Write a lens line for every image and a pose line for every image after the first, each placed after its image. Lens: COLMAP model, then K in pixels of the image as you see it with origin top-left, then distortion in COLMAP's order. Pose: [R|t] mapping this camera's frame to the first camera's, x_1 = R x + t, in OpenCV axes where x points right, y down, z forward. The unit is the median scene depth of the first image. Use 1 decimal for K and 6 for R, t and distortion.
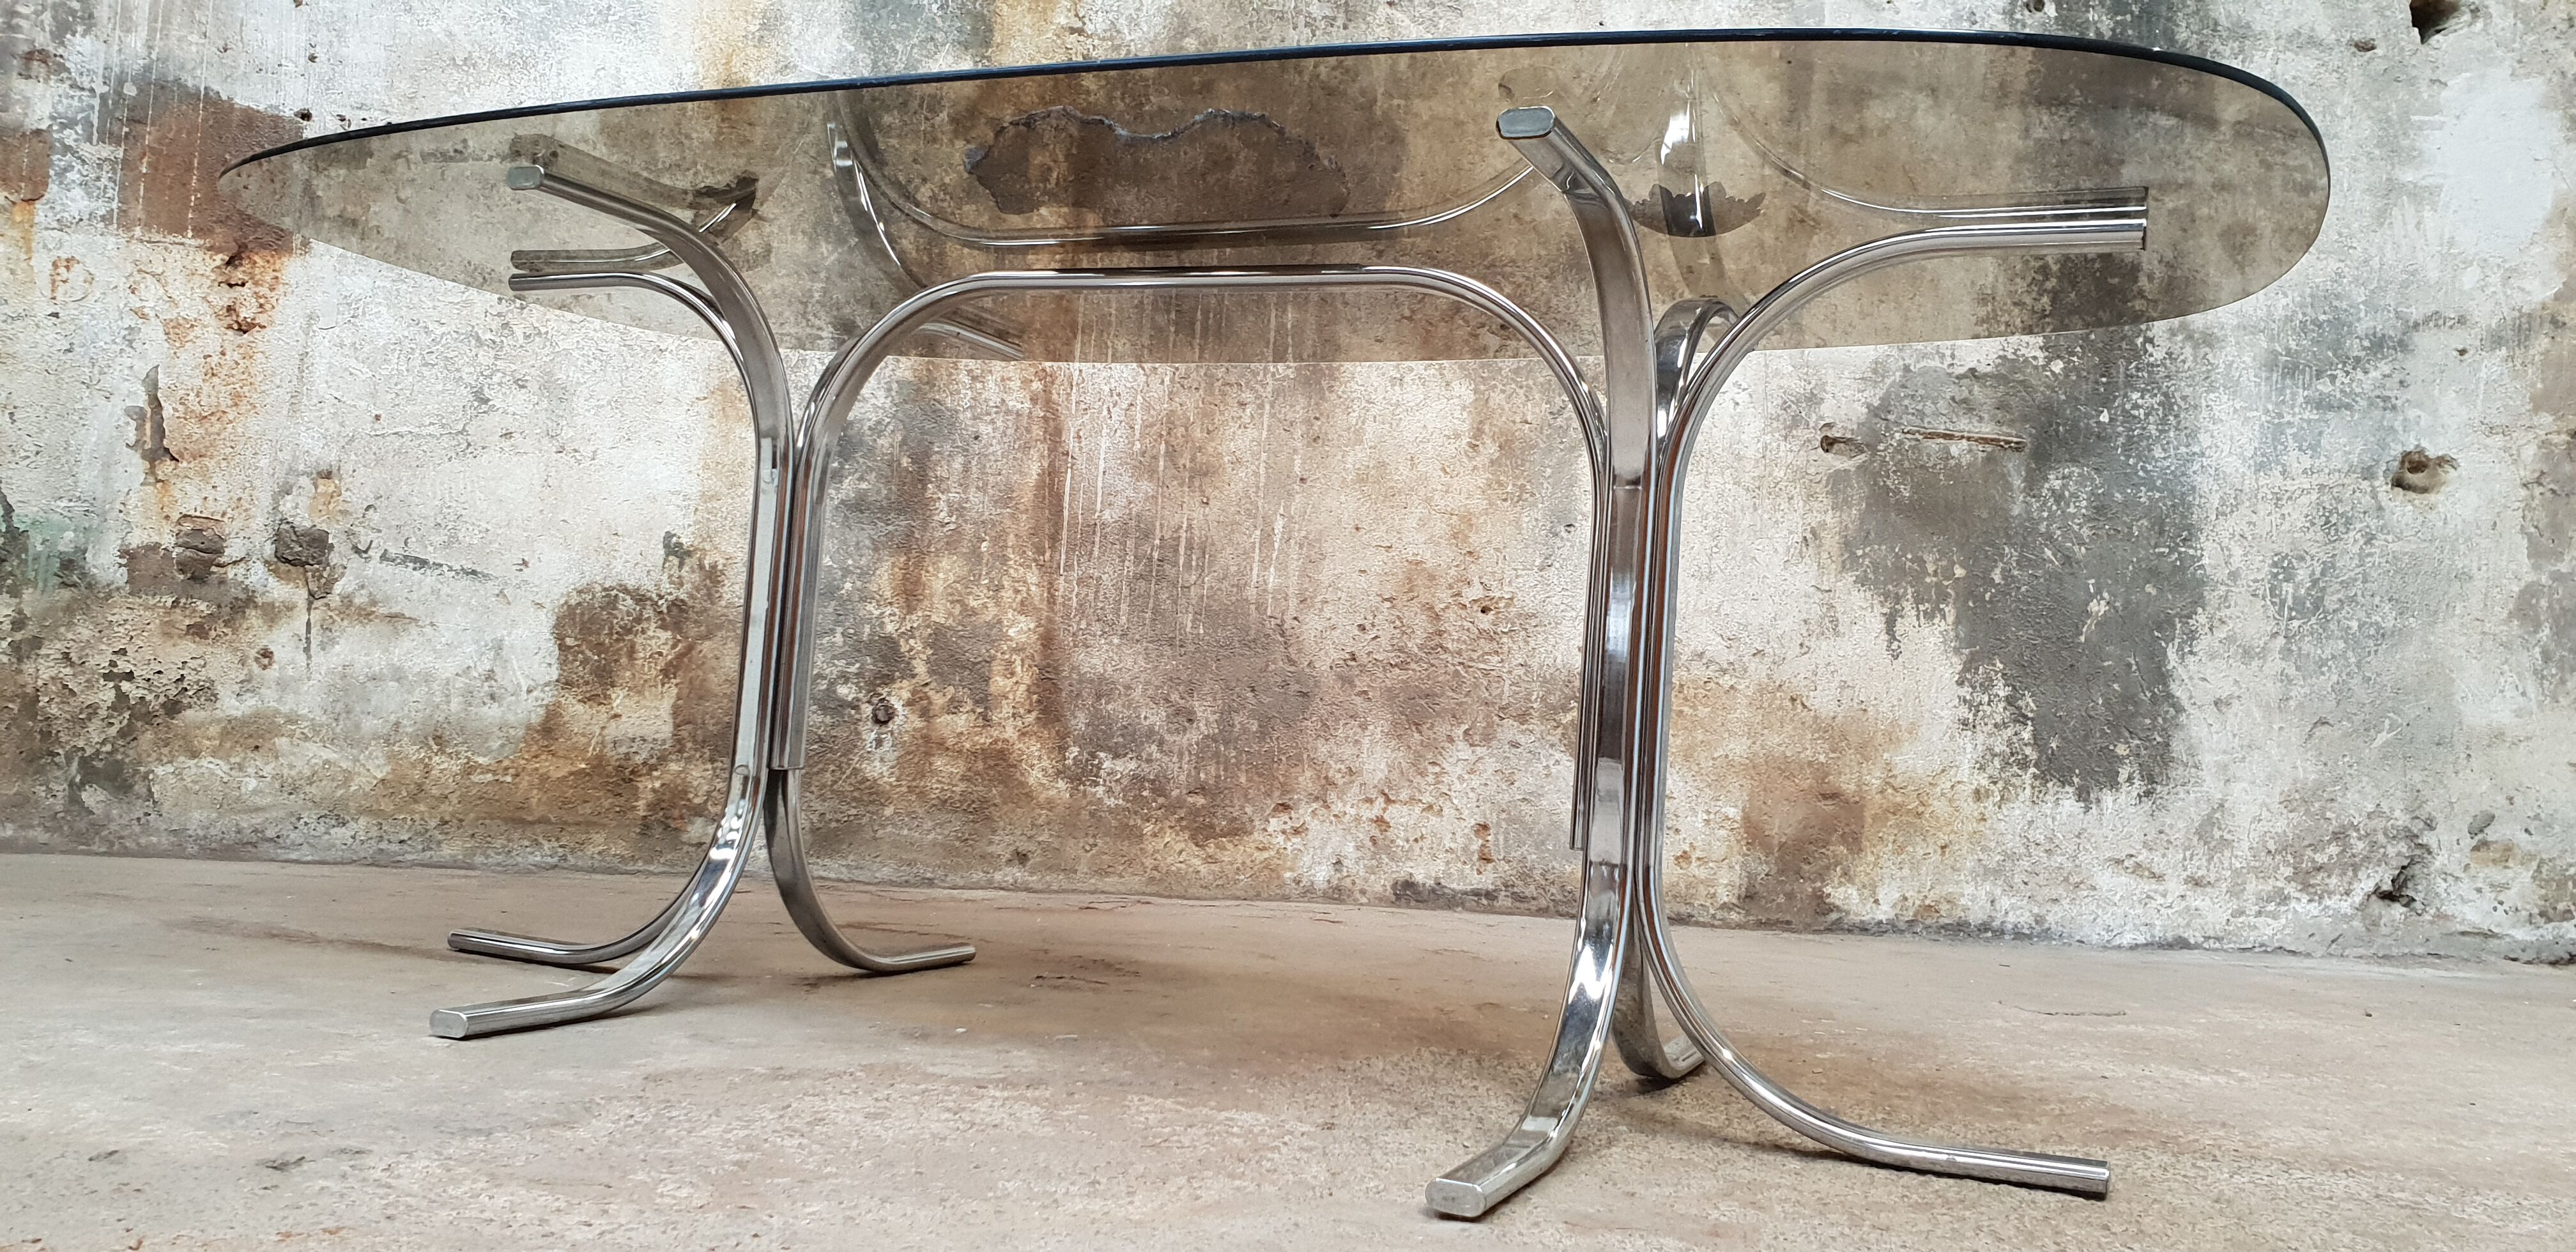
lens RADIAL K [[1998.6, 0, 1274.8], [0, 1998.6, 606.6], [0, 0, 1]] dist [0.020009, -0.005288]
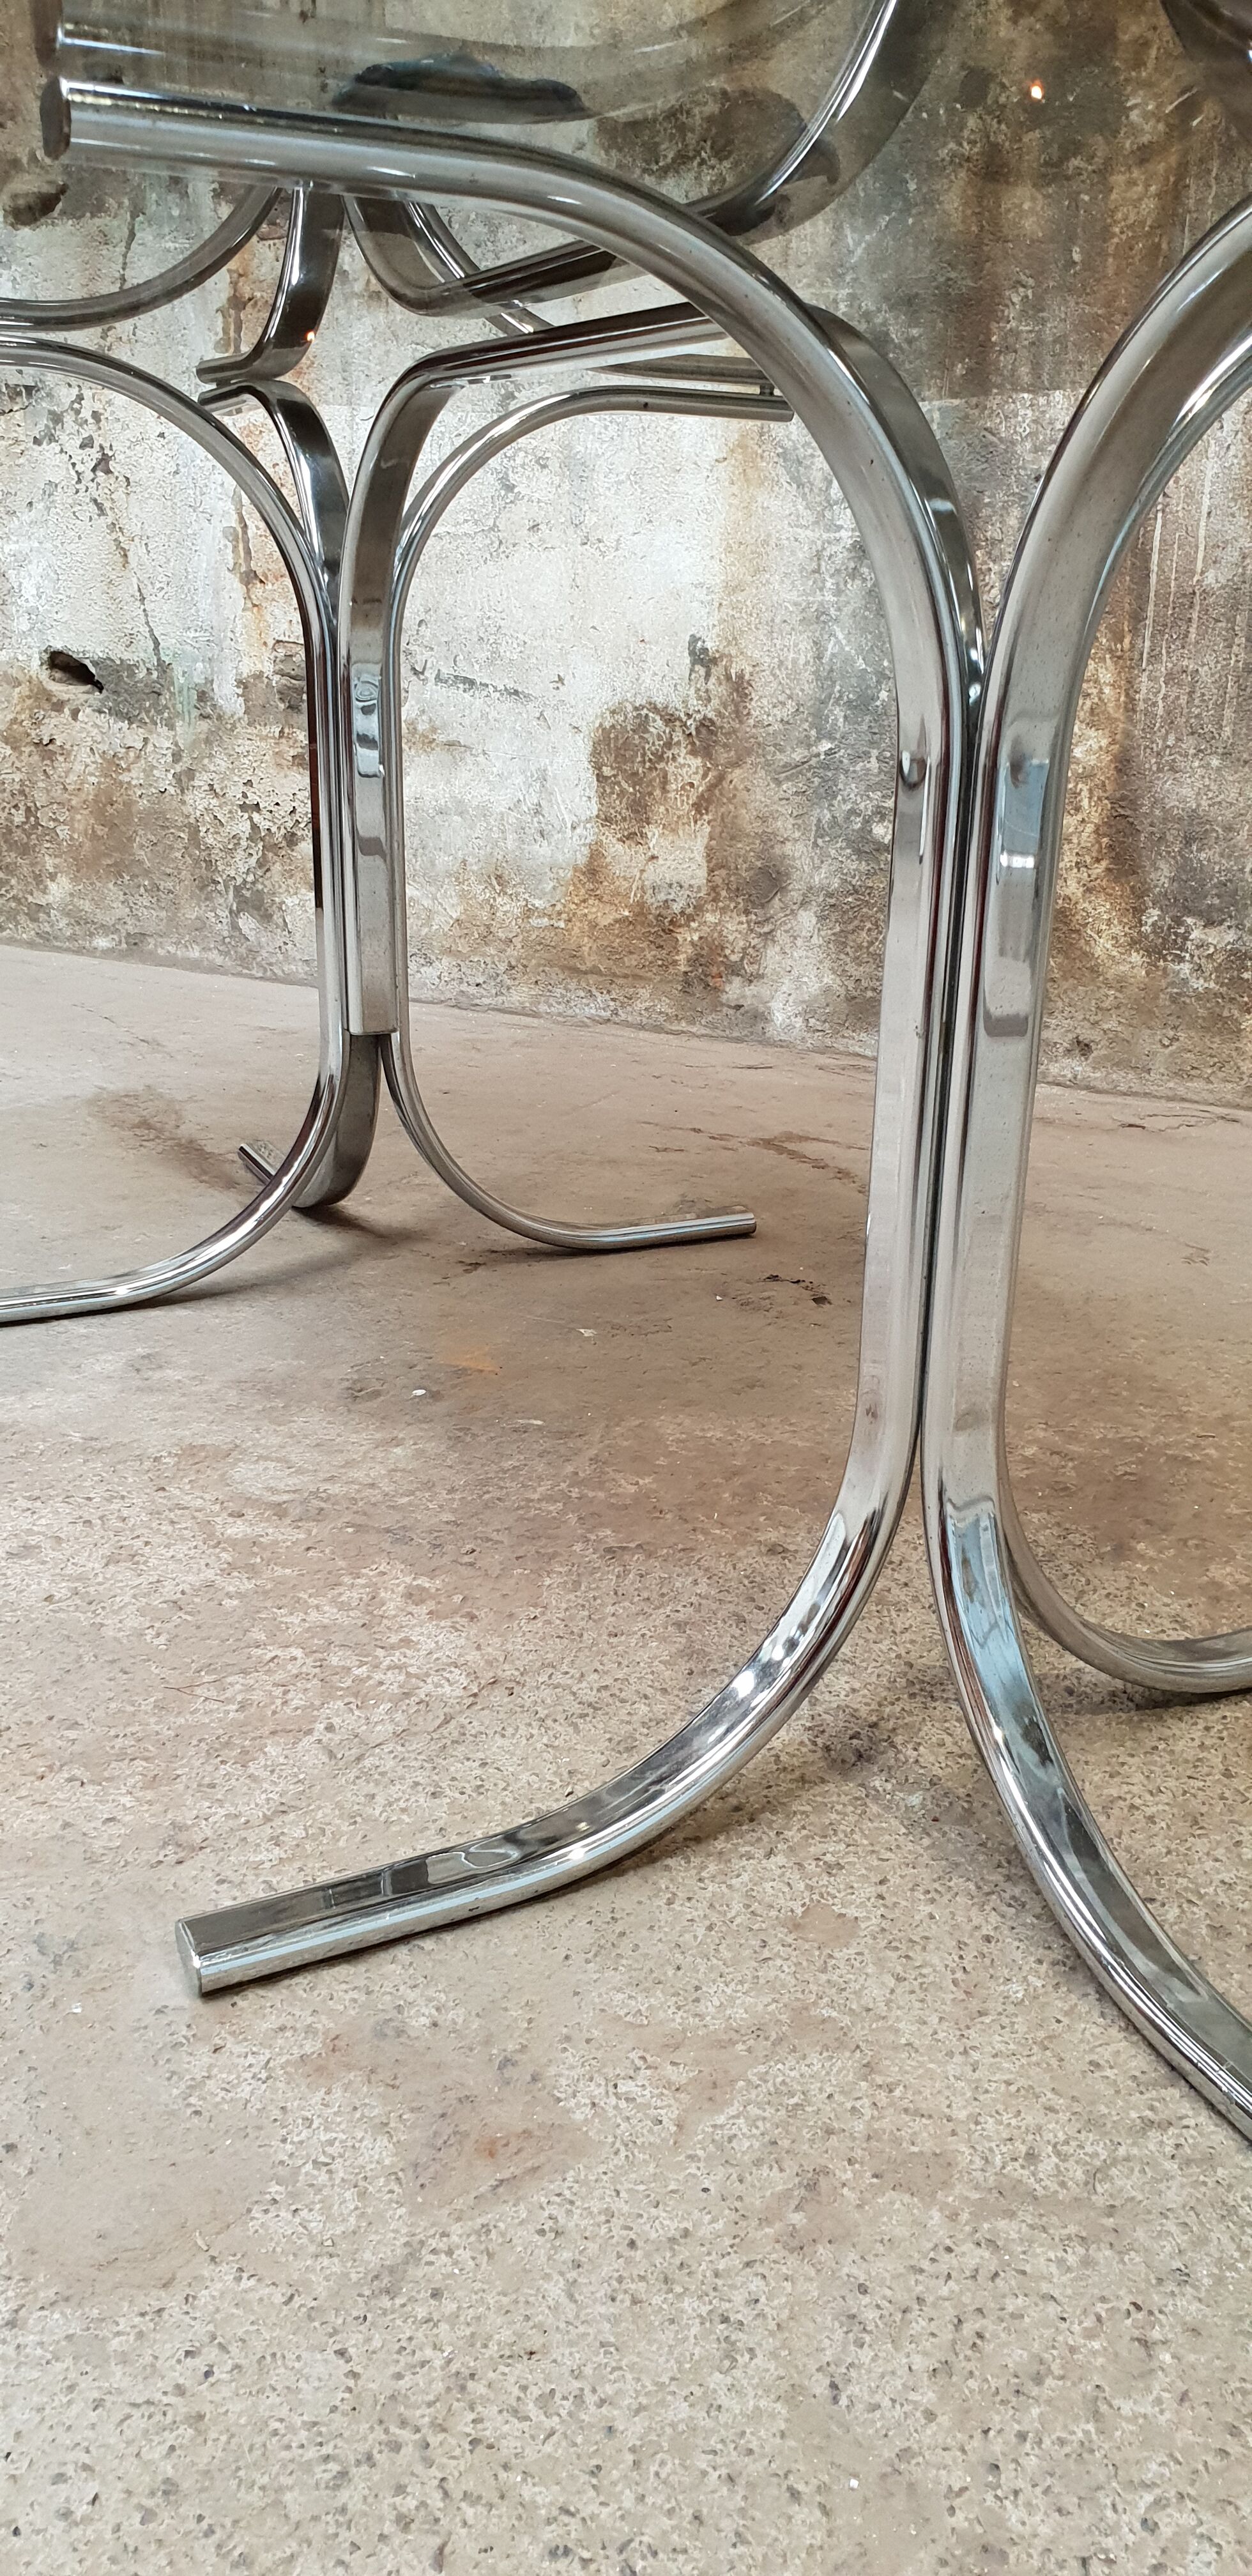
lens RADIAL K [[1998.6, 0, 691.3], [0, 1998.6, 1331.7], [0, 0, 1]] dist [0.020009, -0.005288]
pose [[0.776759, 0.179753, -0.603602, 0.254899], [0.056935, 0.934439, 0.351544, -0.058502], [0.627220, -0.307431, 0.715599, 0.290739]]
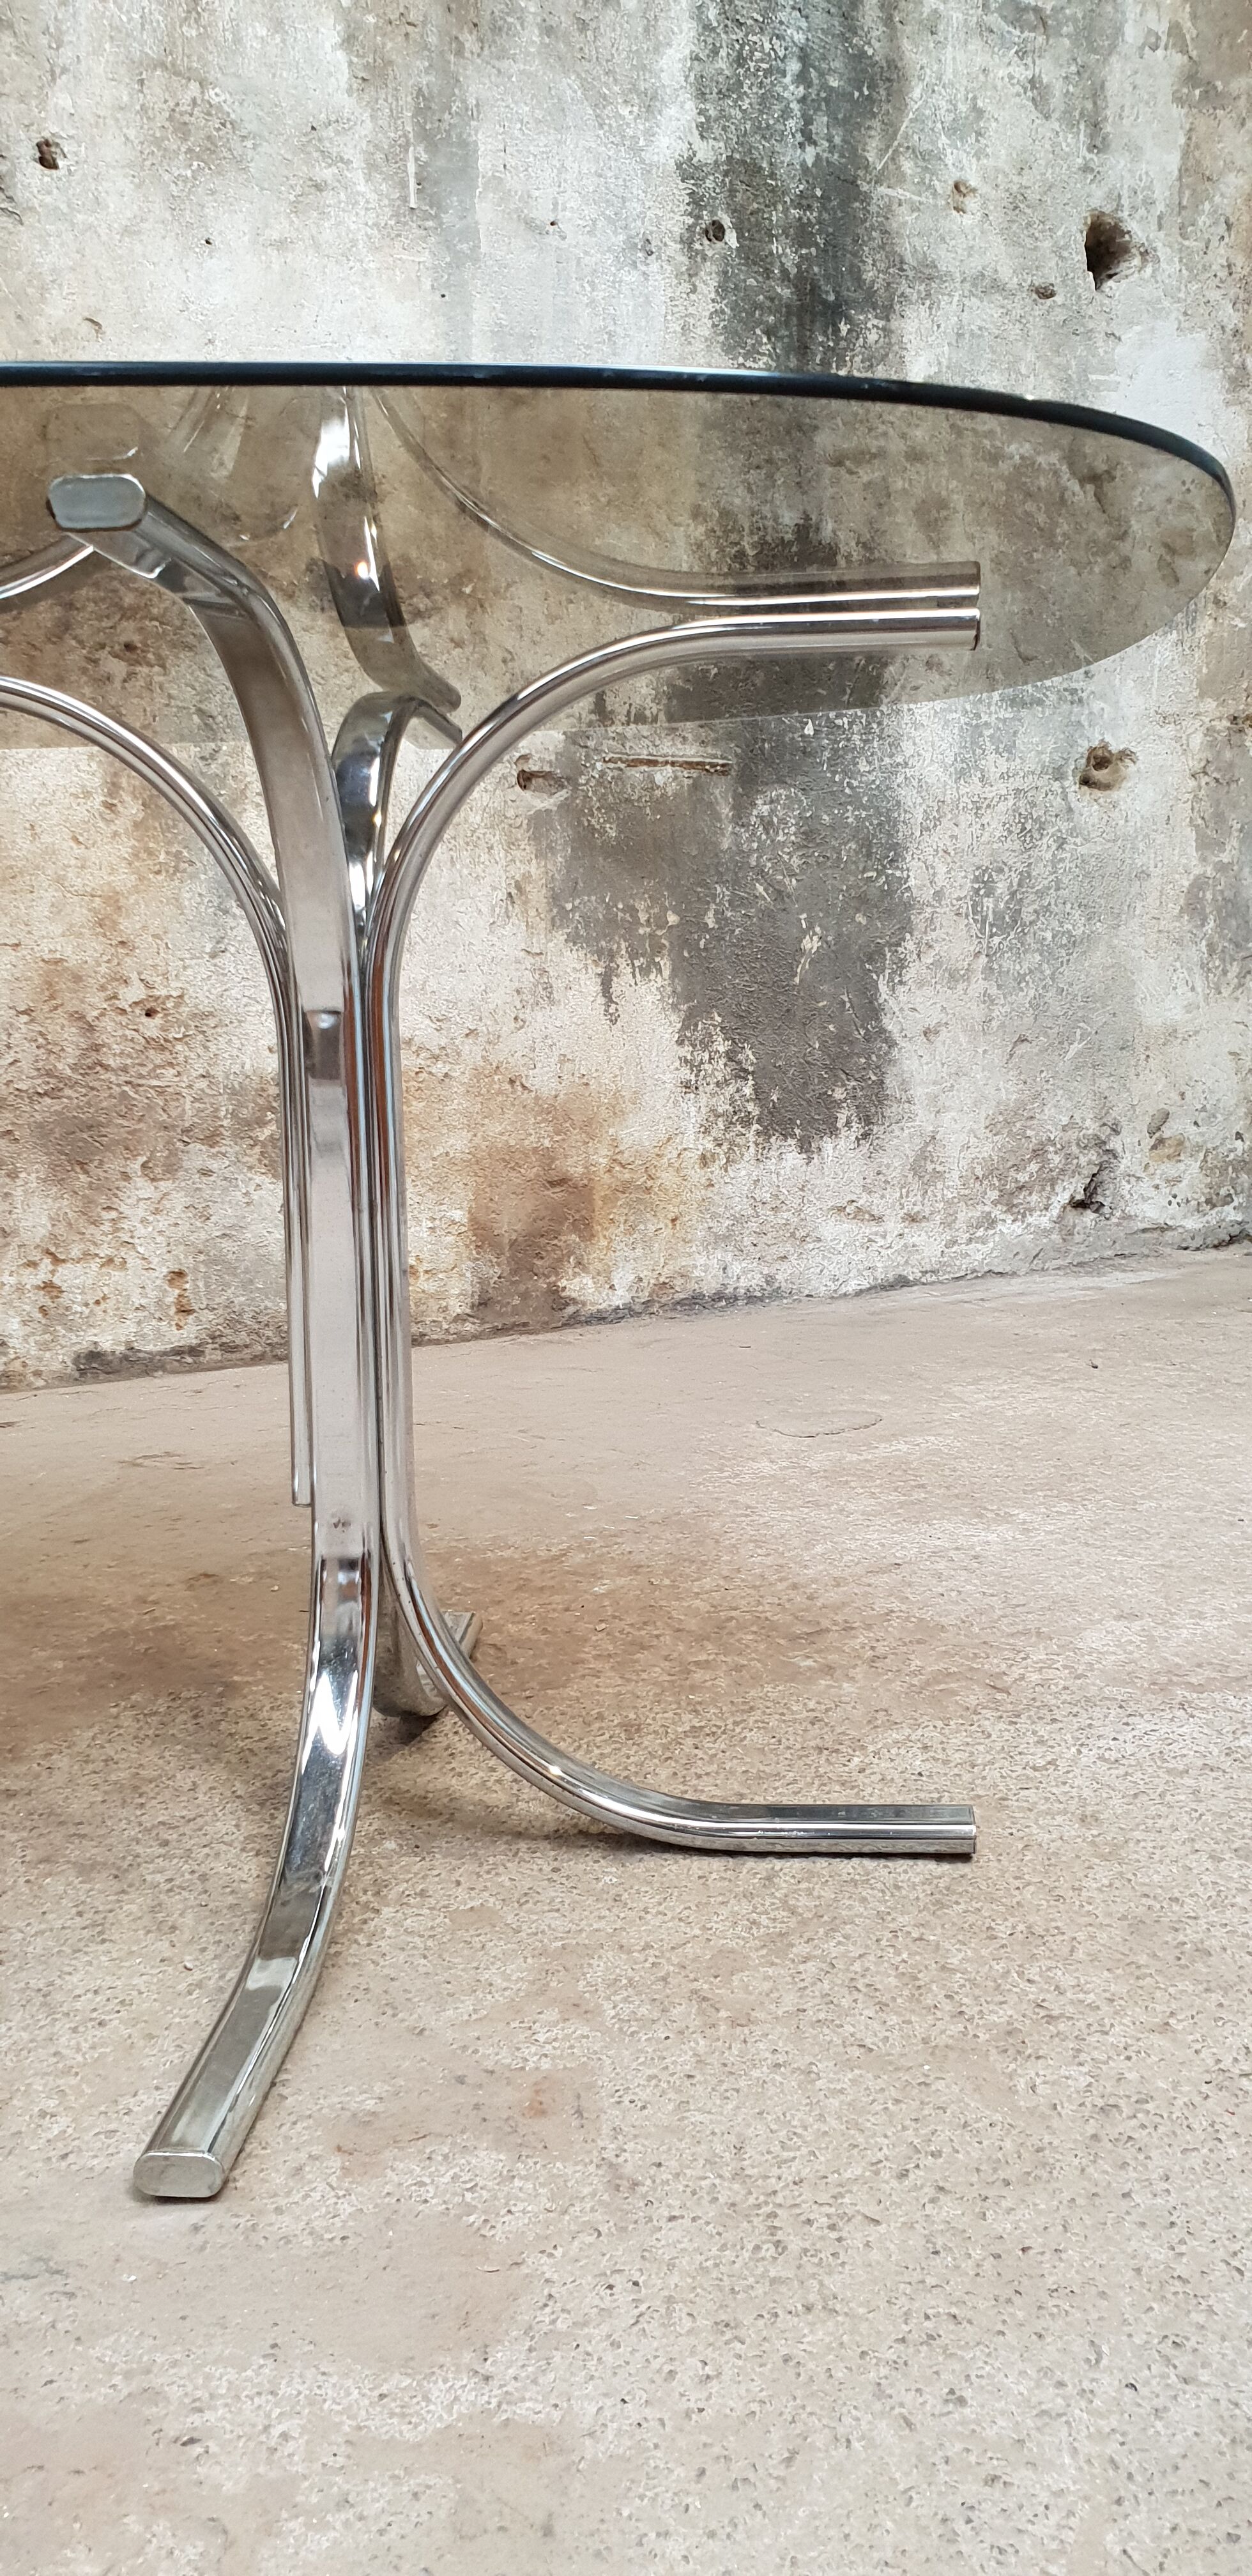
lens RADIAL K [[1998.6, 0, 620.0], [0, 1998.6, 1290.8], [0, 0, 1]] dist [0.020009, -0.005288]
pose [[0.943517, -0.133278, 0.303336, 0.025888], [0.065463, 0.972467, 0.223655, -0.063660], [-0.324793, -0.191165, 0.926264, 0.154625]]
